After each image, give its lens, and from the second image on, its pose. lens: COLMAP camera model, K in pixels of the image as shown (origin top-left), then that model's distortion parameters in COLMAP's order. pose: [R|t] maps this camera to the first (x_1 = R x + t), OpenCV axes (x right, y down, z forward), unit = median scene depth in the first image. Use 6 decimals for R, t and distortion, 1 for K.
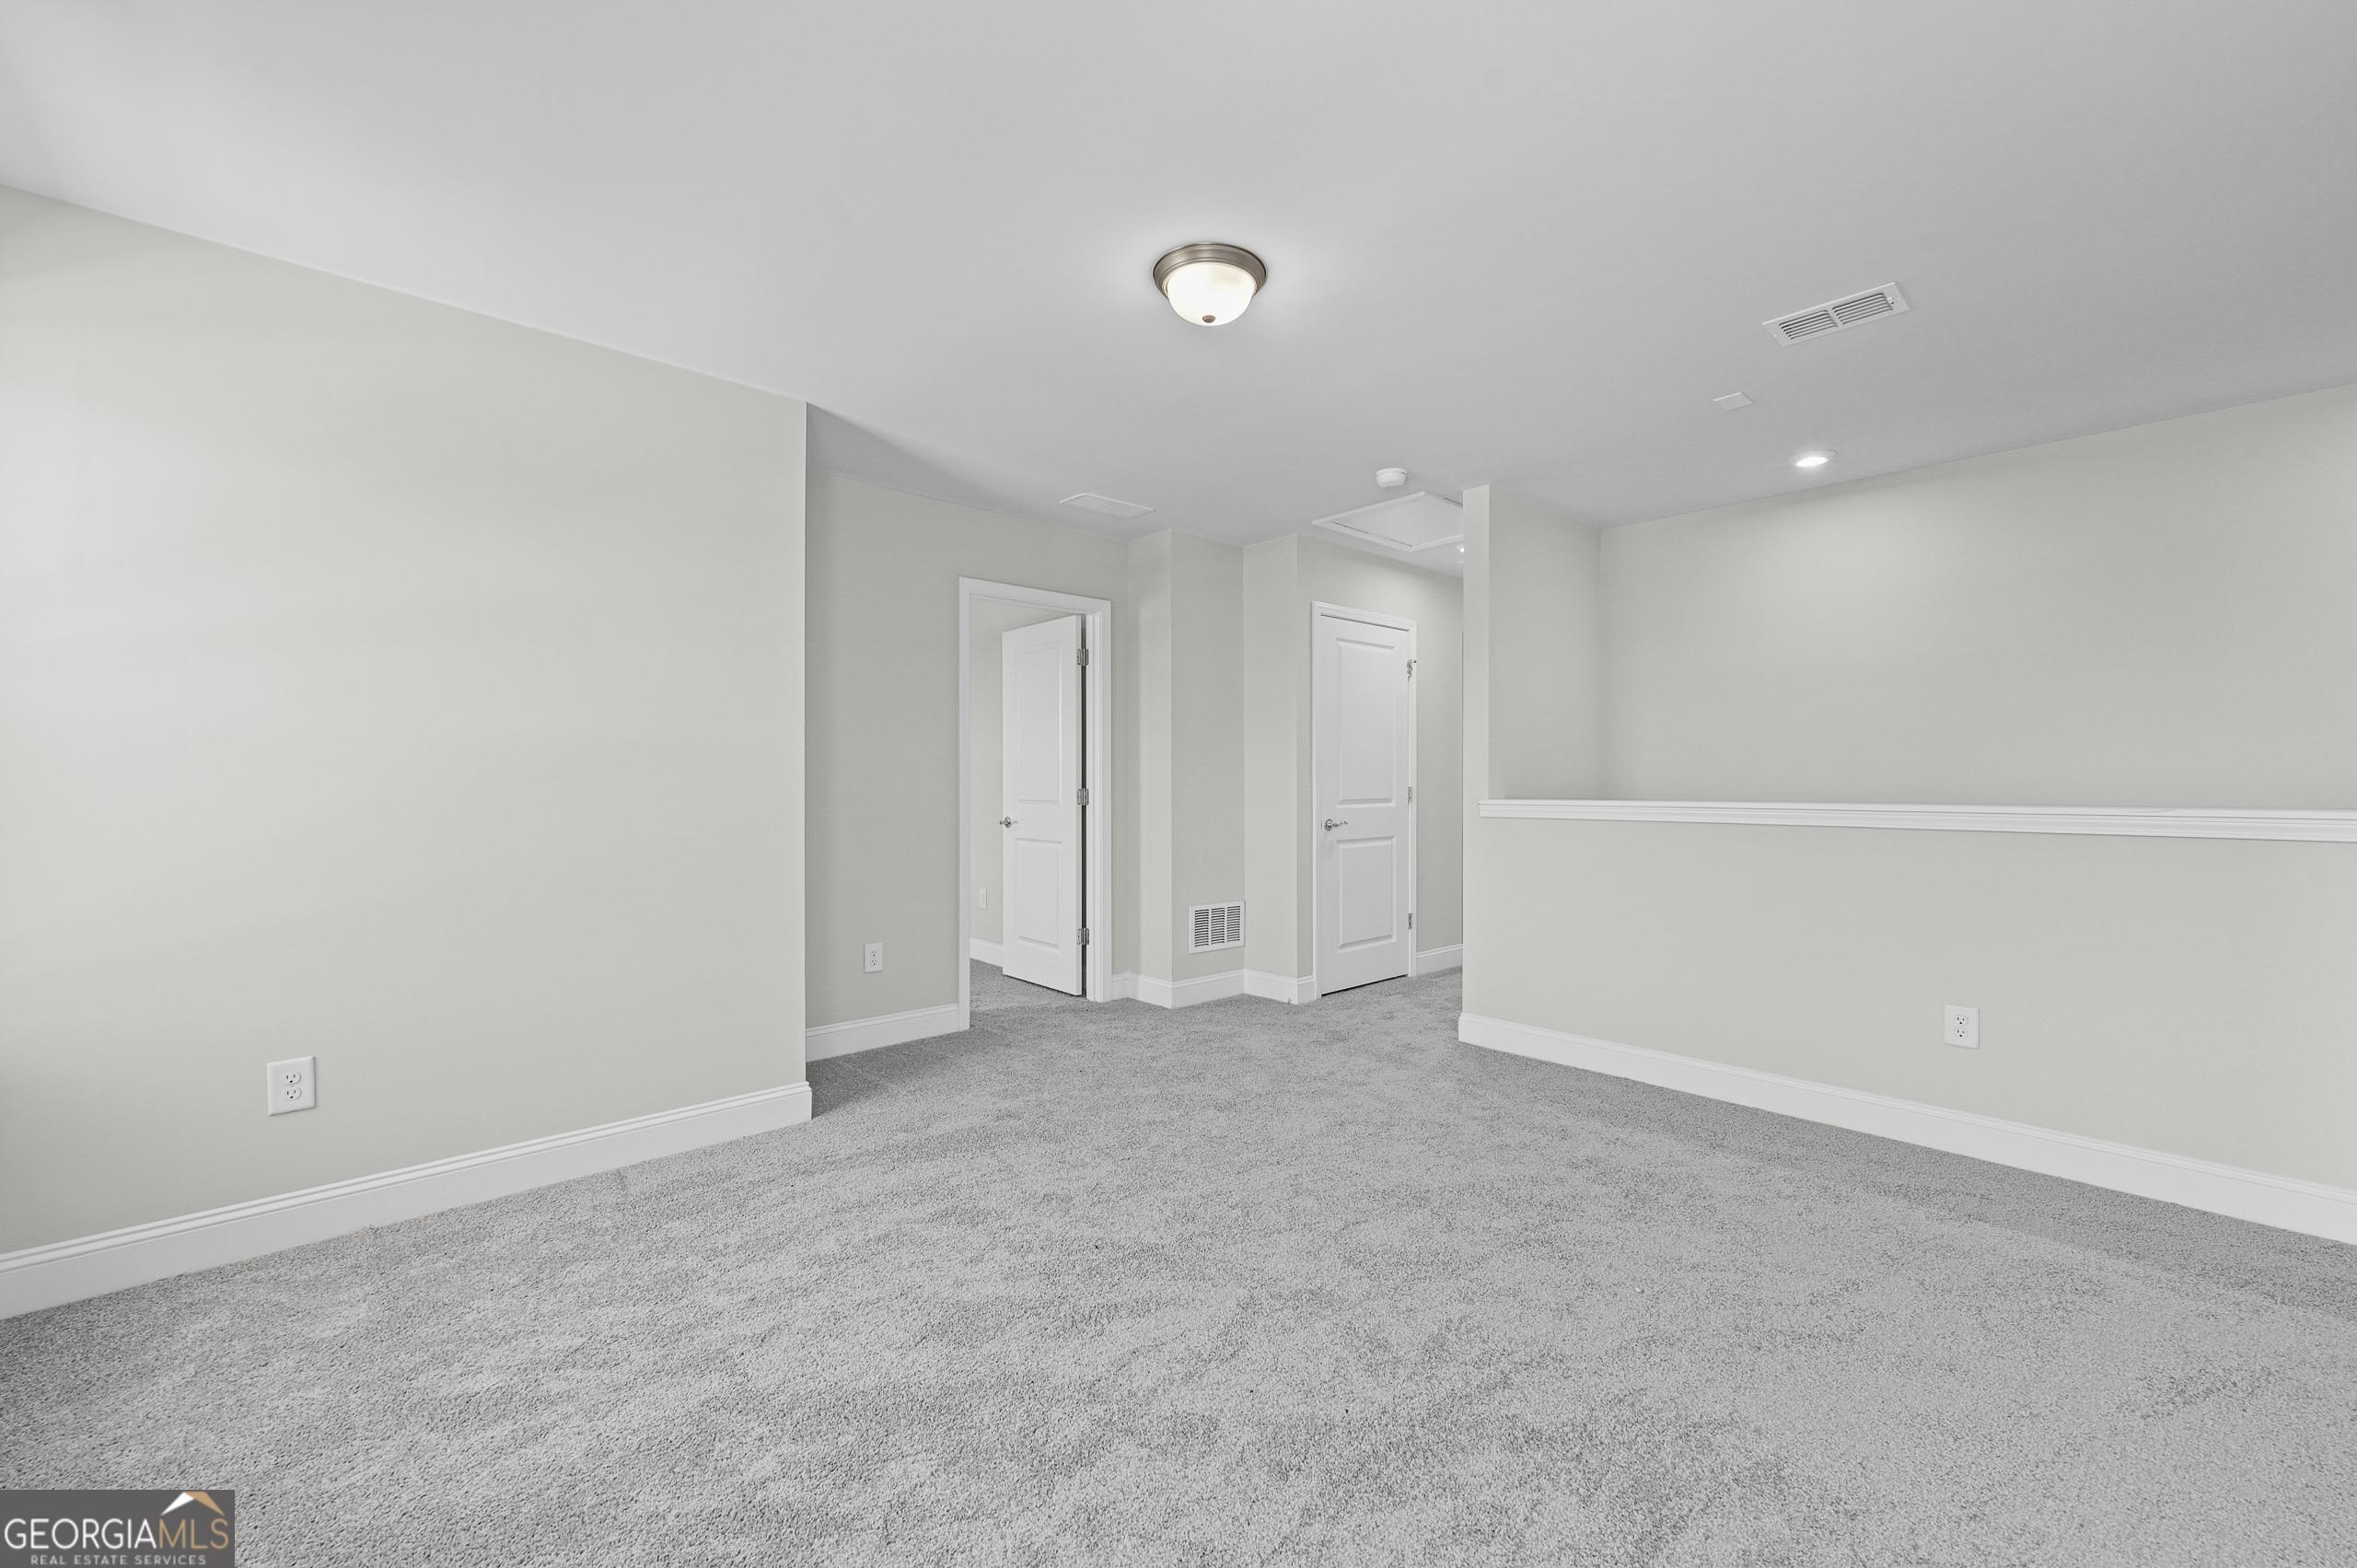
lens RADIAL K [[944.0, 0, 1171.4], [0, 944.0, 781.5], [0, 0, 1]] dist [-0.000188, -0.000080]
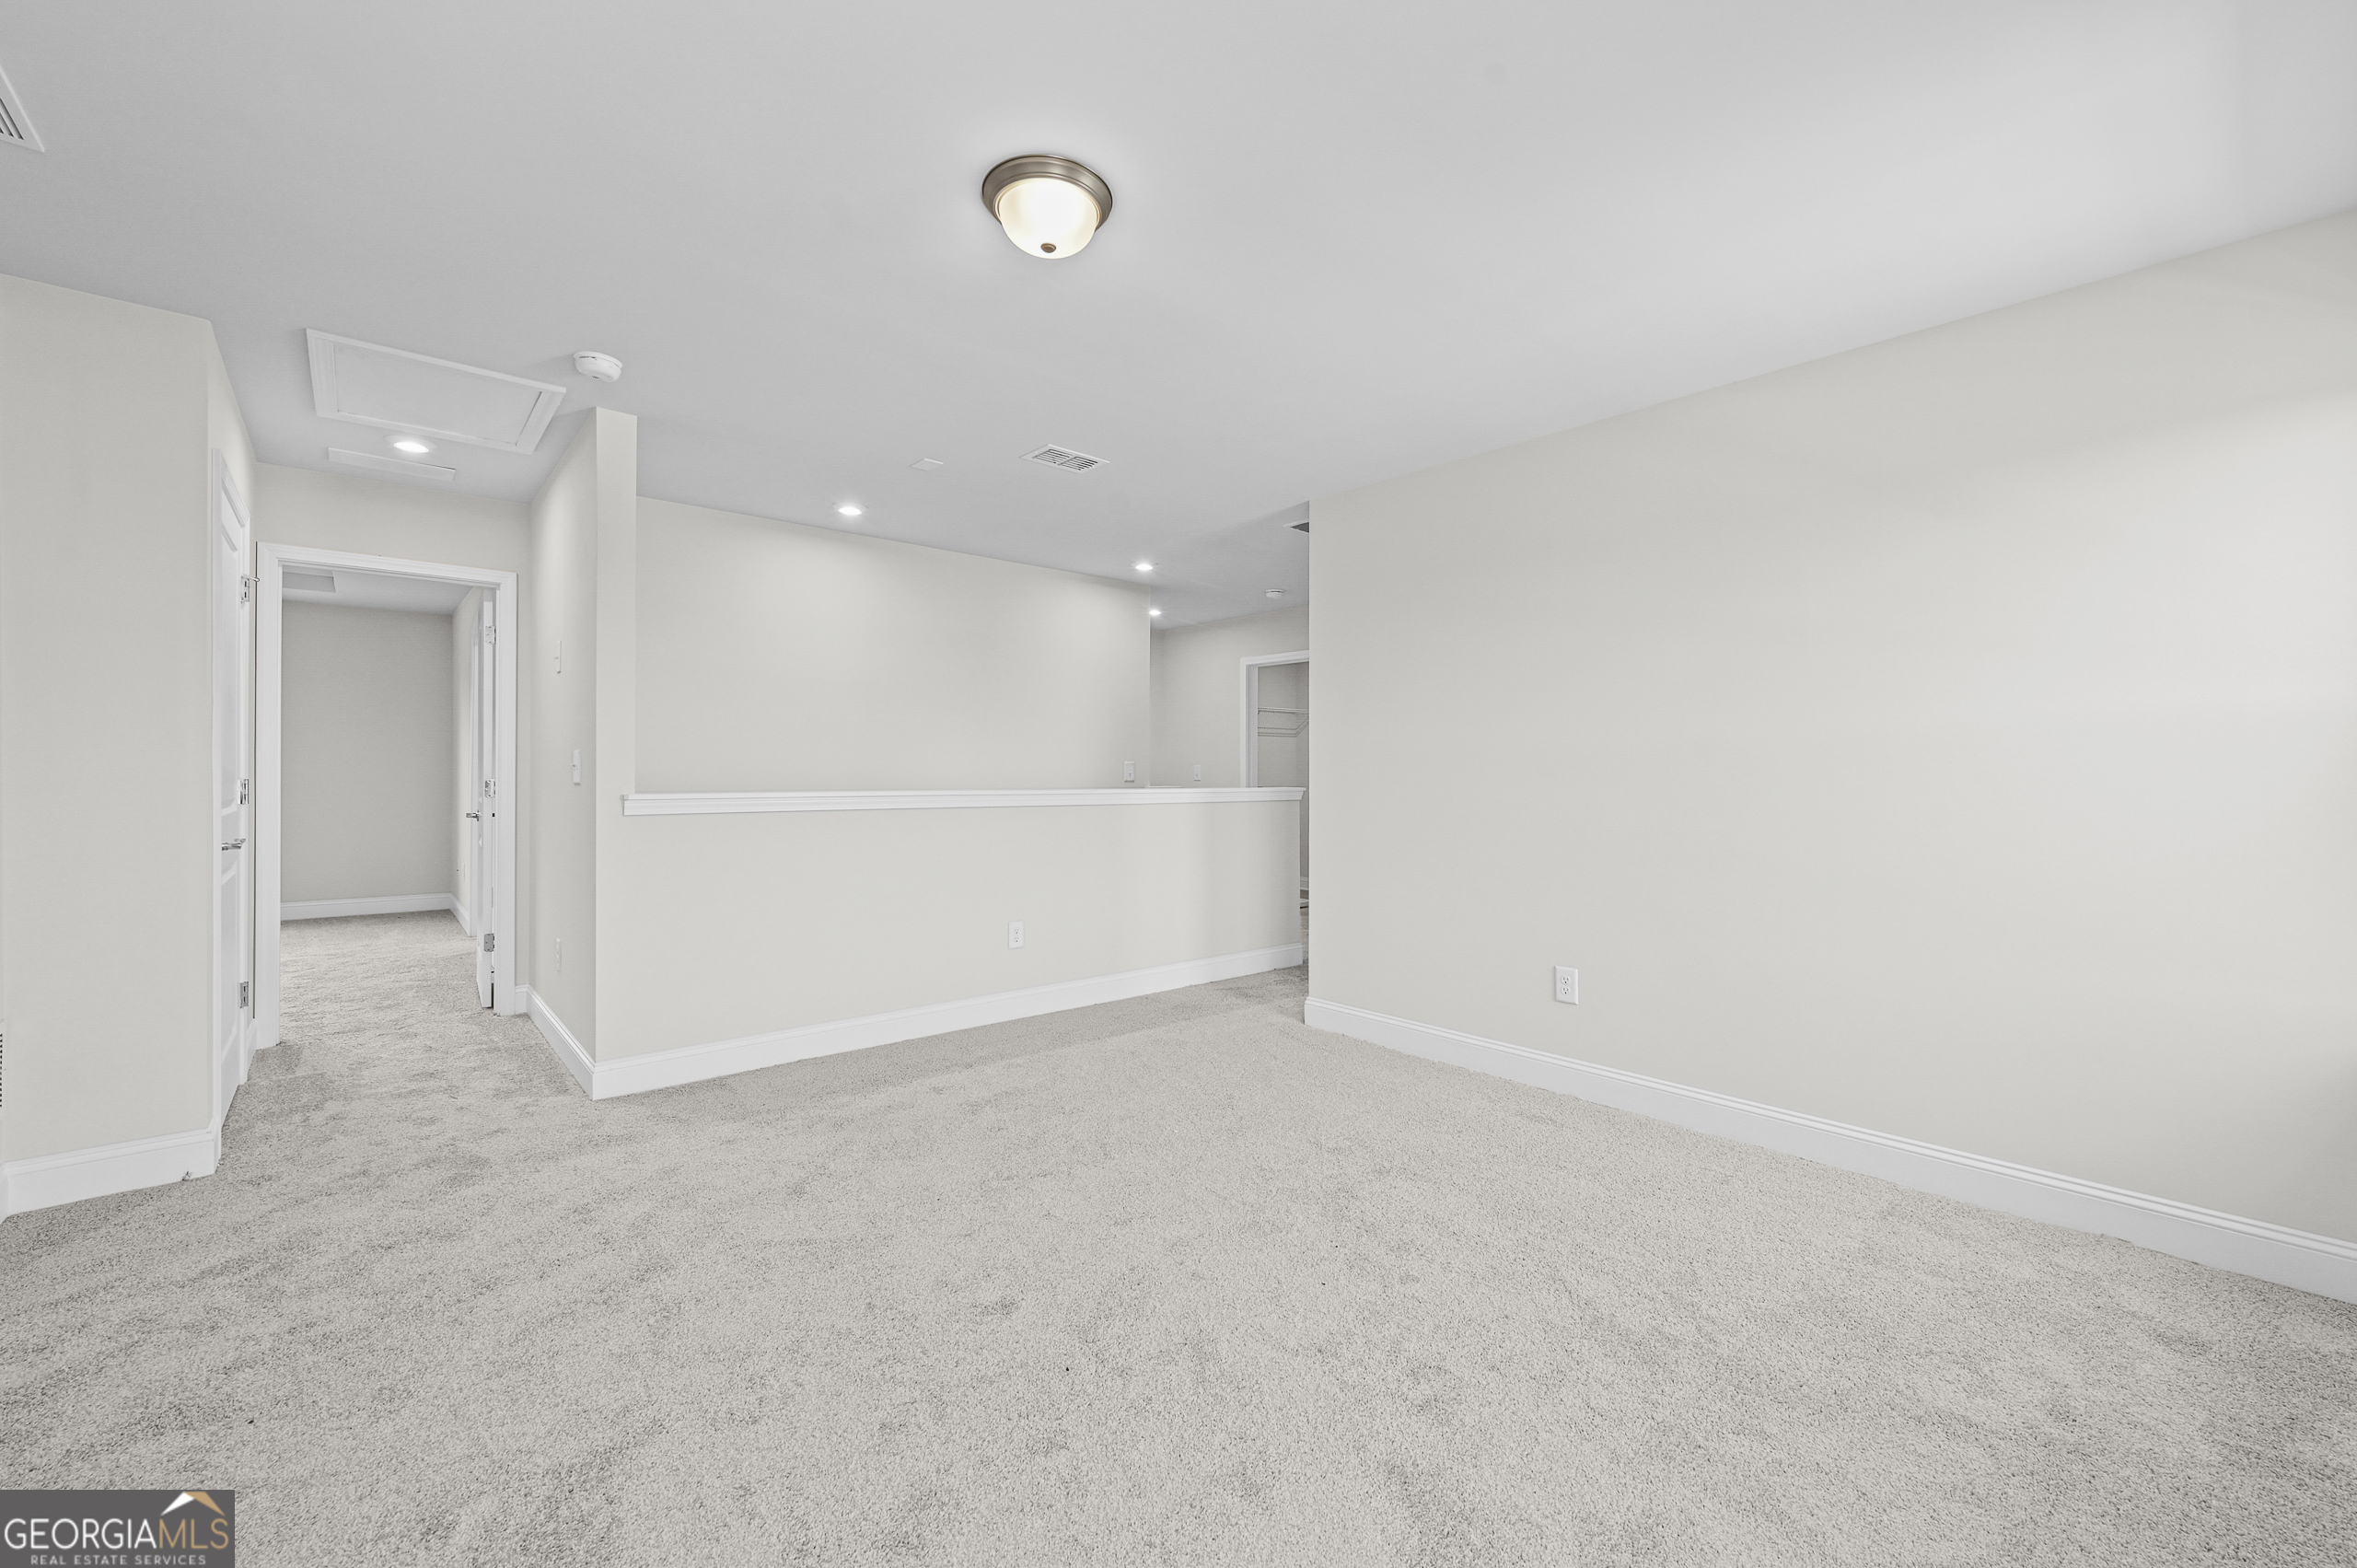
lens RADIAL K [[944.0, 0, 1171.4], [0, 944.0, 781.5], [0, 0, 1]] dist [-0.000188, -0.000080]
pose [[0.023889, -0.008699, 0.999677, -0.553405], [-0.005012, 0.999949, 0.008821, -0.003243], [-0.999702, -0.005221, 0.023844, 0.578529]]
